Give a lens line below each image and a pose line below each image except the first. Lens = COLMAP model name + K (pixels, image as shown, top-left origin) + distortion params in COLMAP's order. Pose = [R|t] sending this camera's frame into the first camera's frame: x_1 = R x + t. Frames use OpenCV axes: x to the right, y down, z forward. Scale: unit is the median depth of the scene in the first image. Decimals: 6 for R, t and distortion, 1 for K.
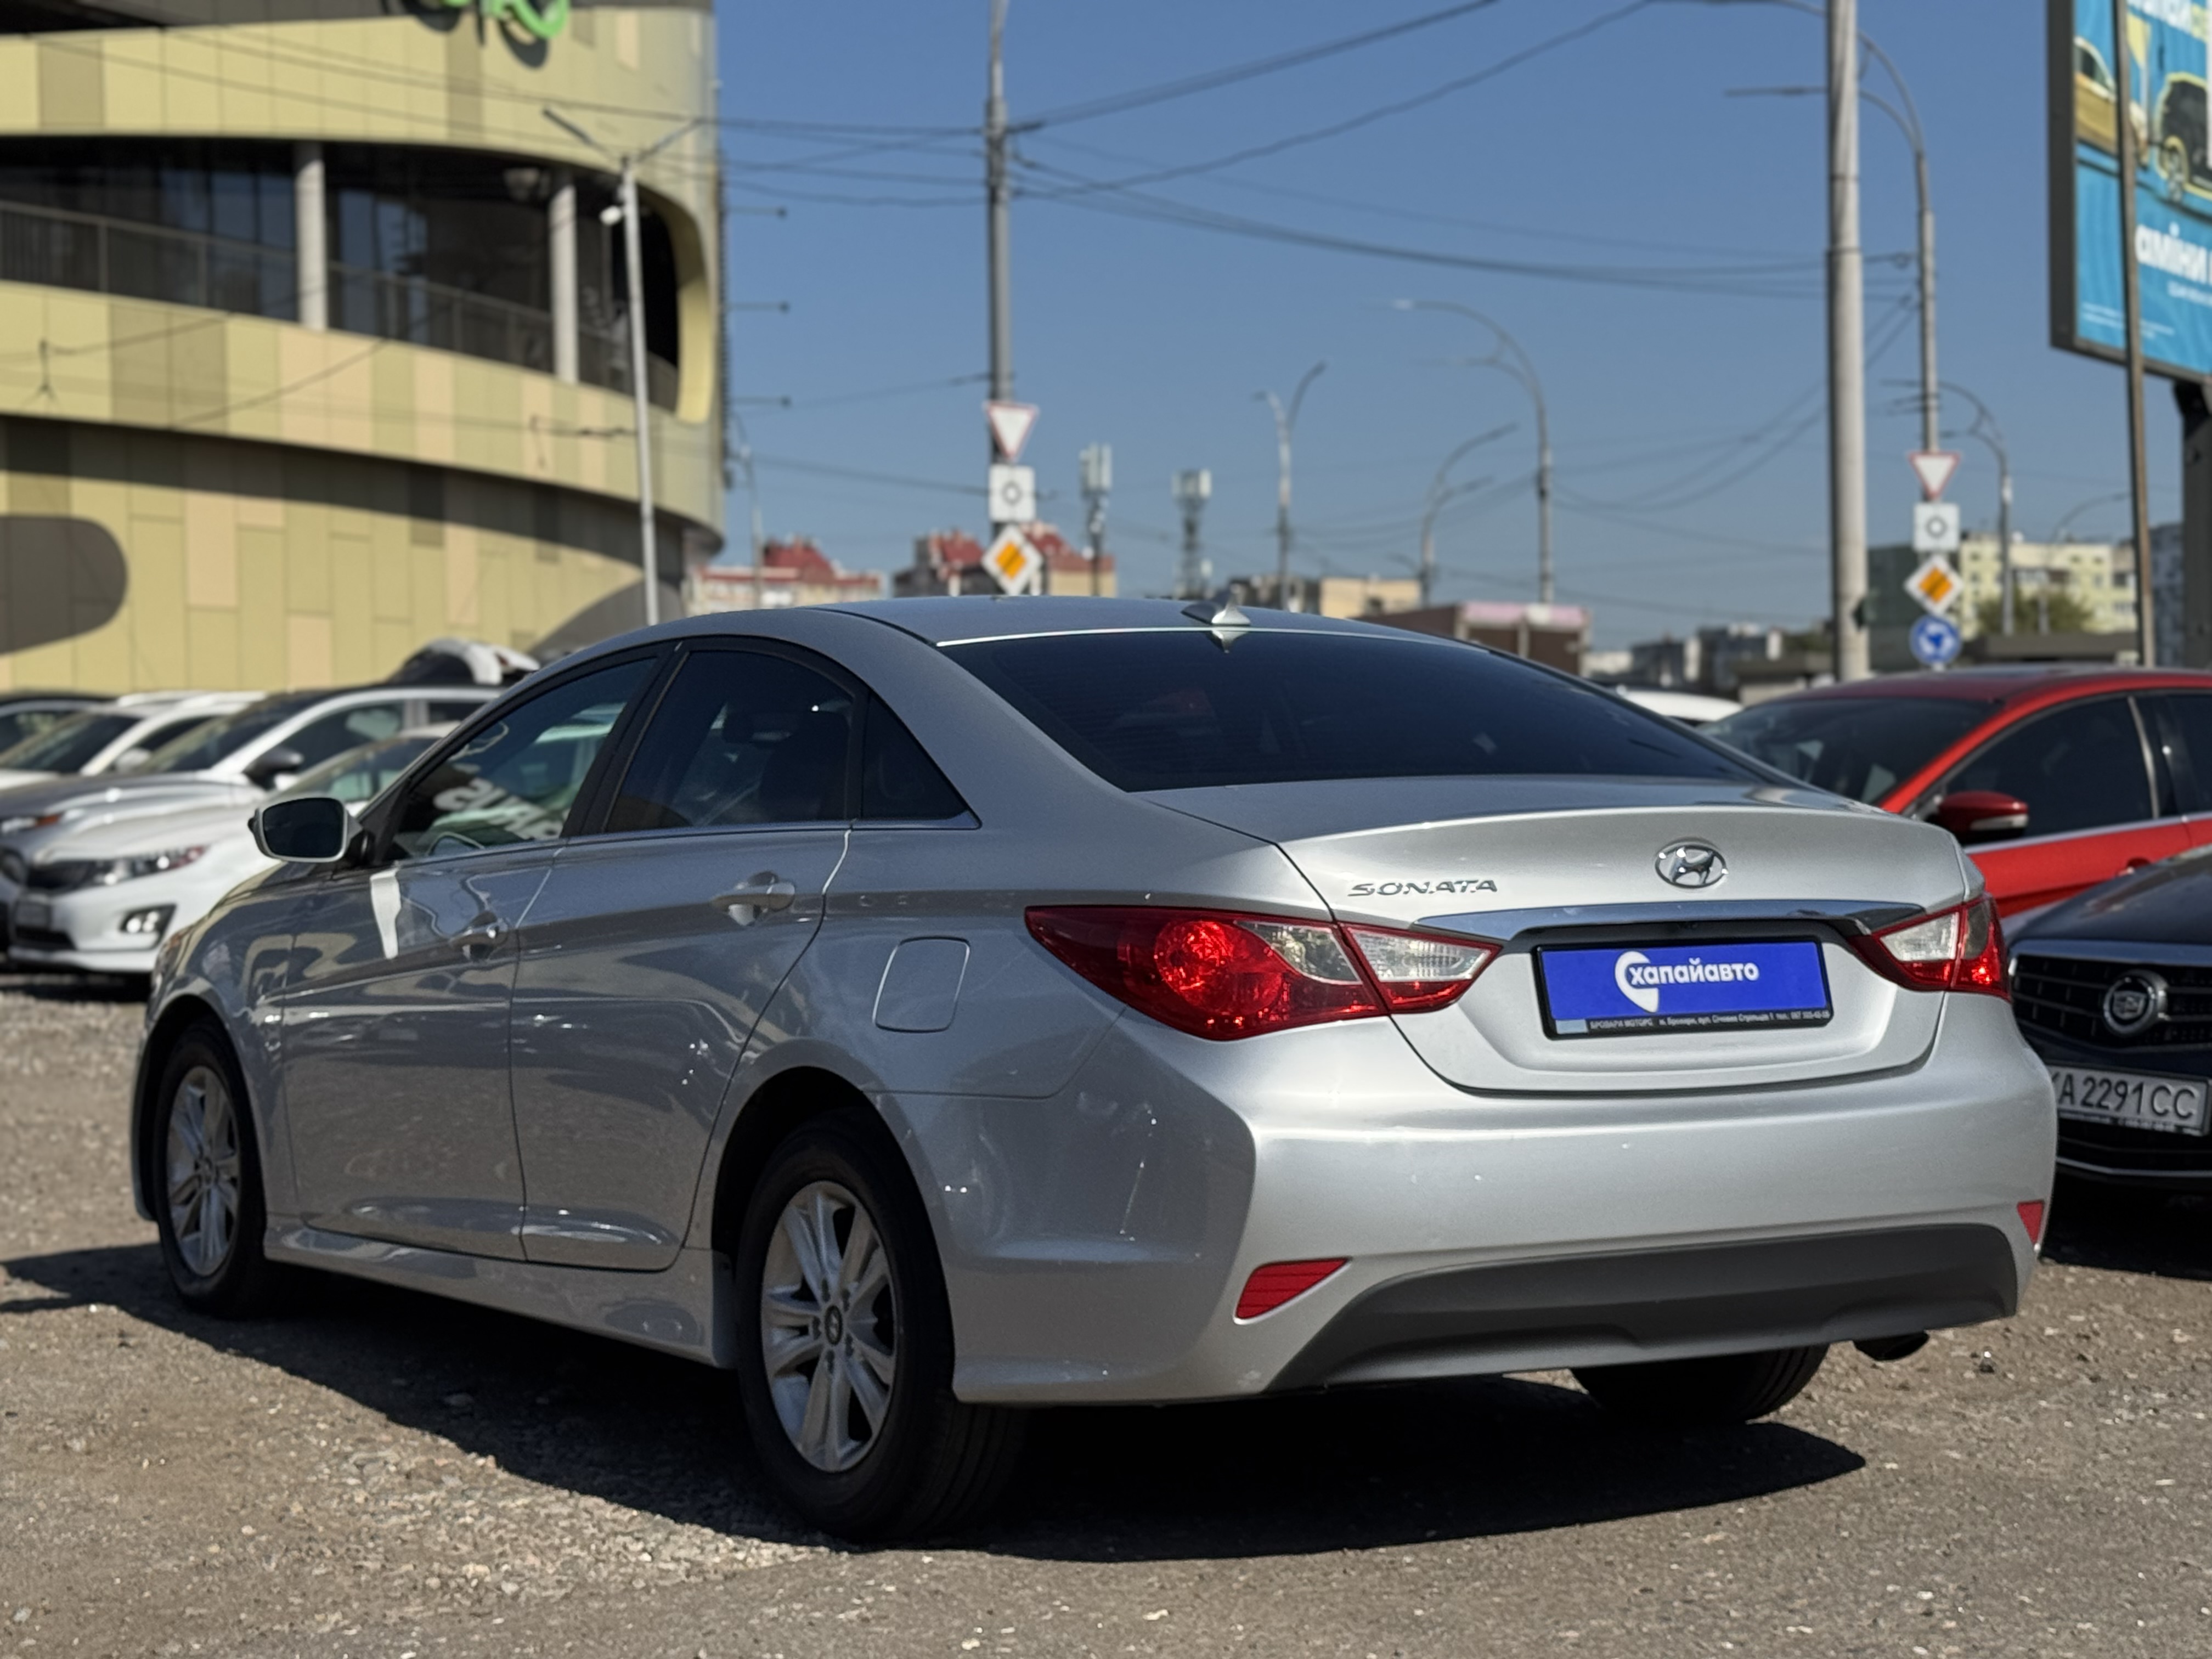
lens RADIAL K [[3959.5, 0, 1109.8], [0, 3959.5, 838.2], [0, 0, 1]] dist [0.222892, 0.000000]
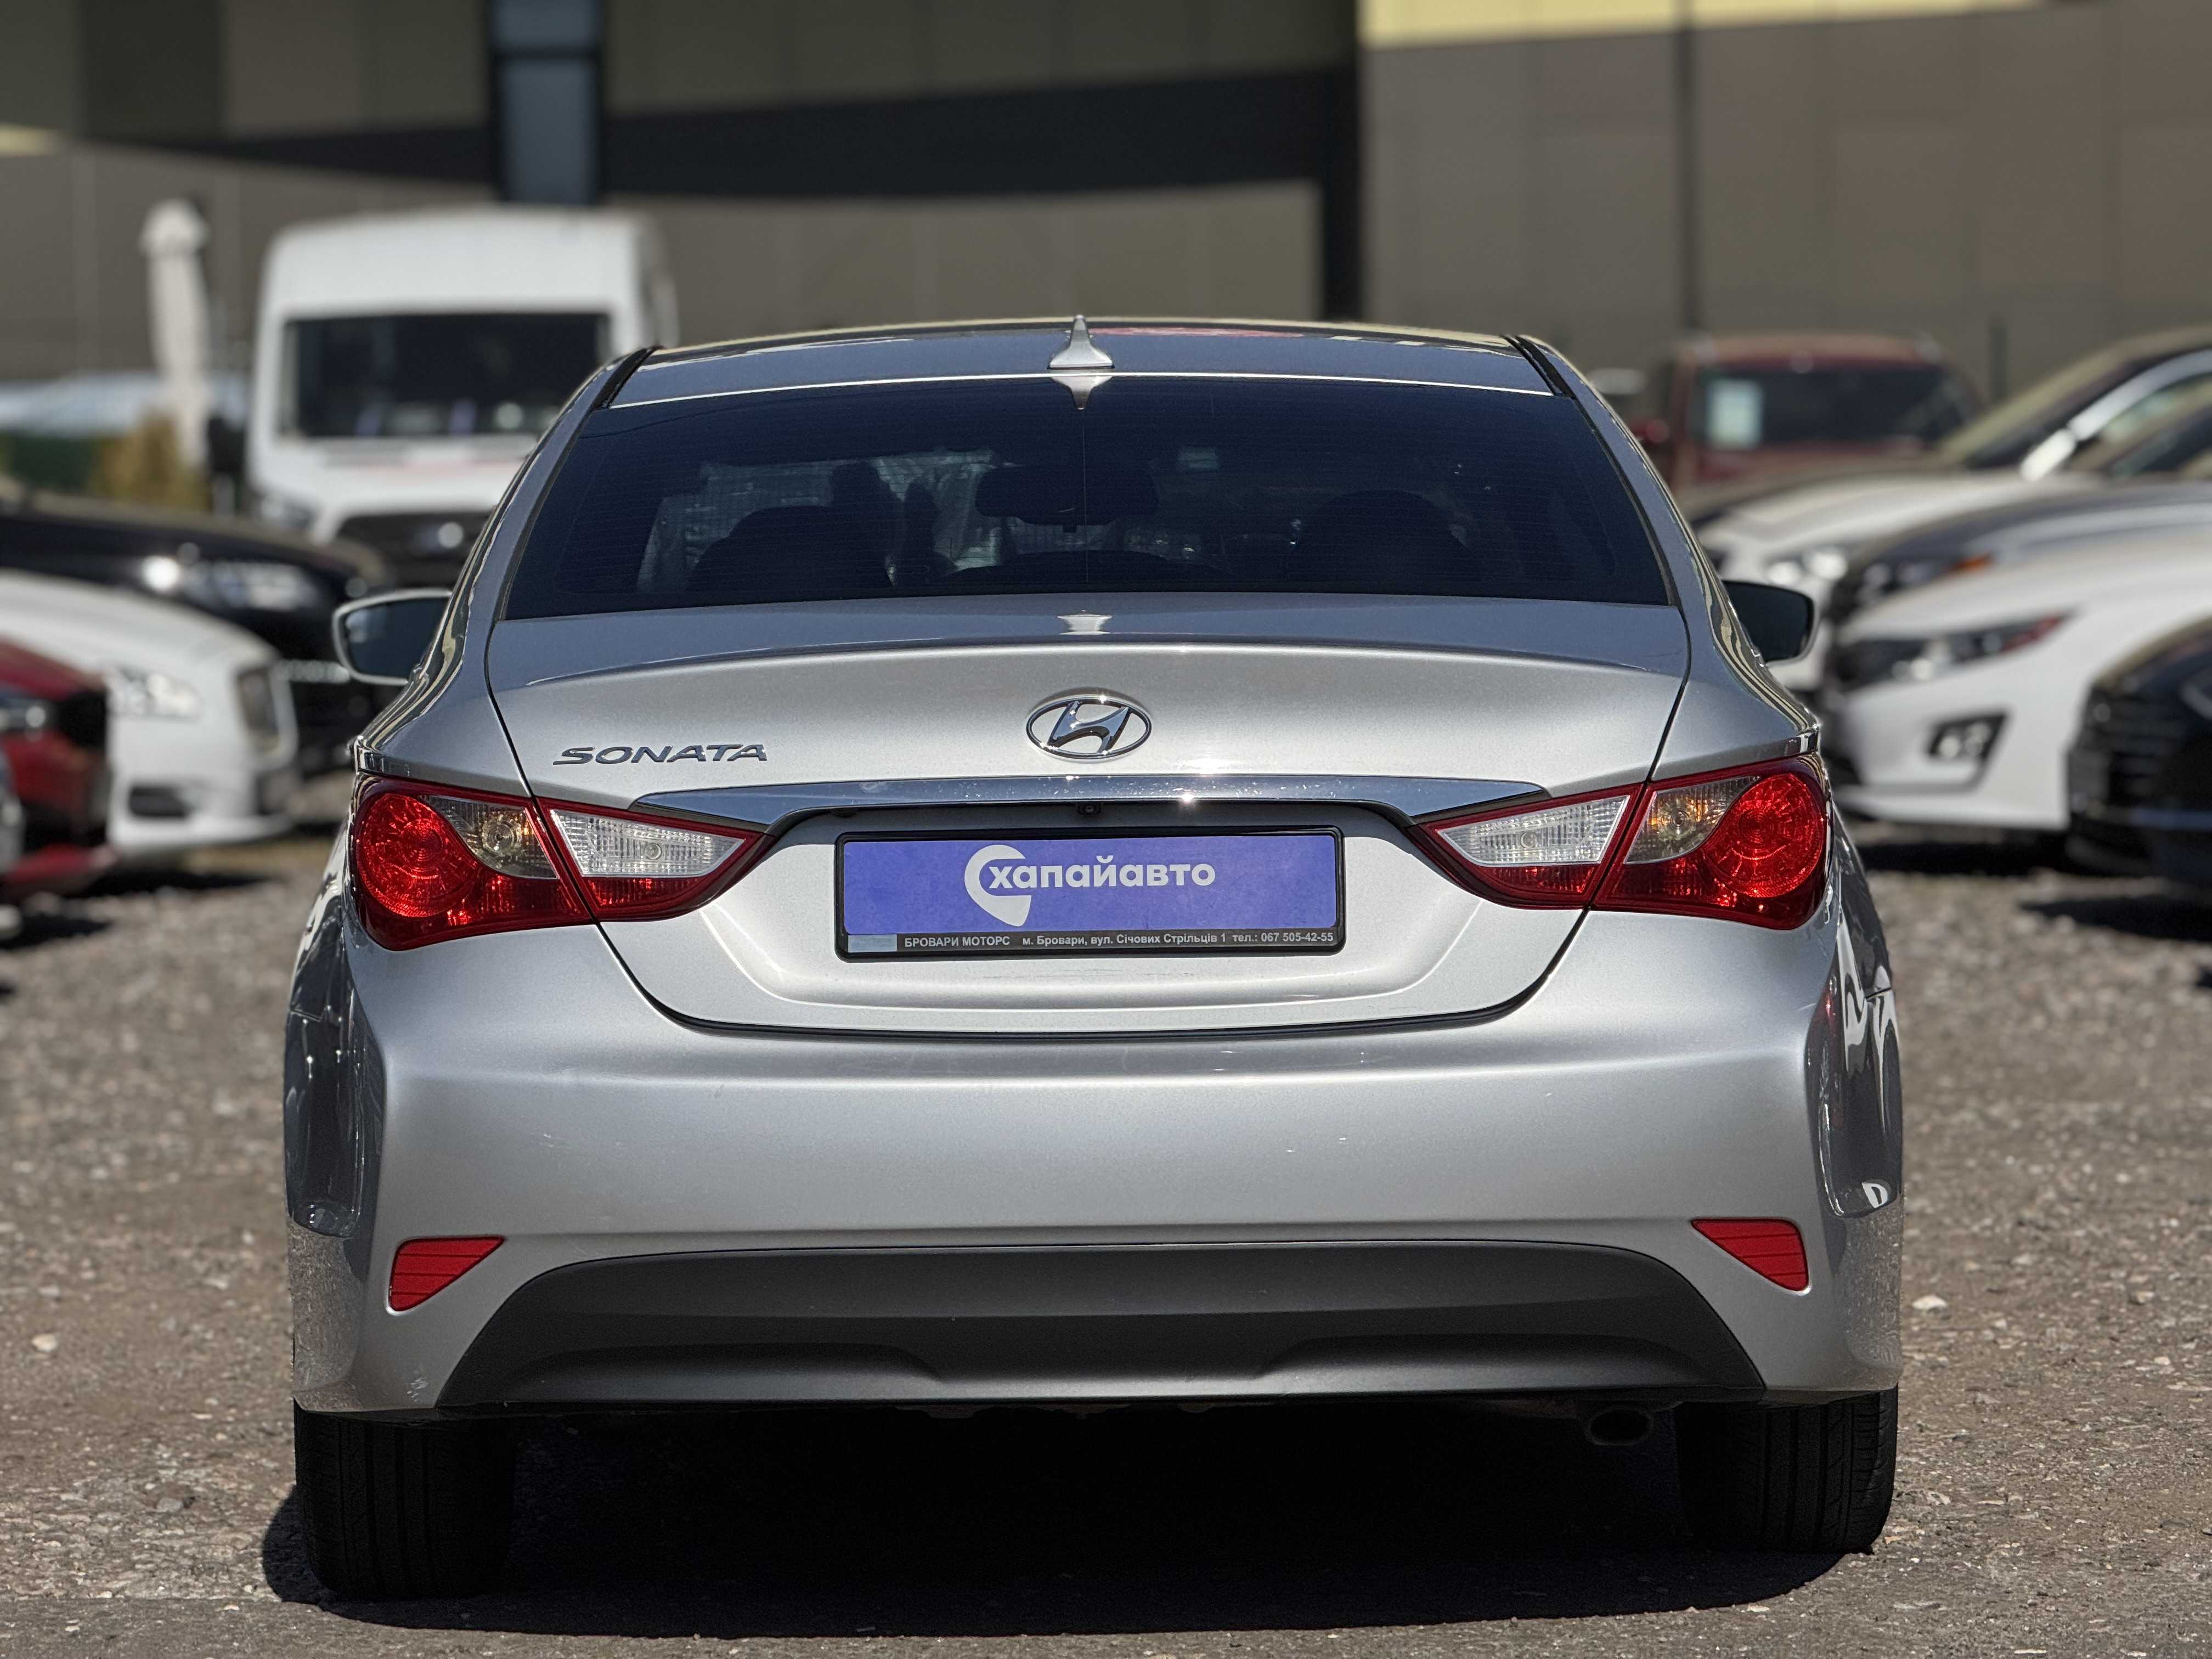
lens RADIAL K [[7656.0, 0, 1107.2], [0, 7656.0, 827.6], [0, 0, 1]] dist [-0.222595, 0.000000]
pose [[0.858966, 0.017783, -0.511723, 0.863199], [0.000259, 0.999382, 0.035164, -0.023691], [0.512032, -0.030338, 0.858431, -0.191949]]
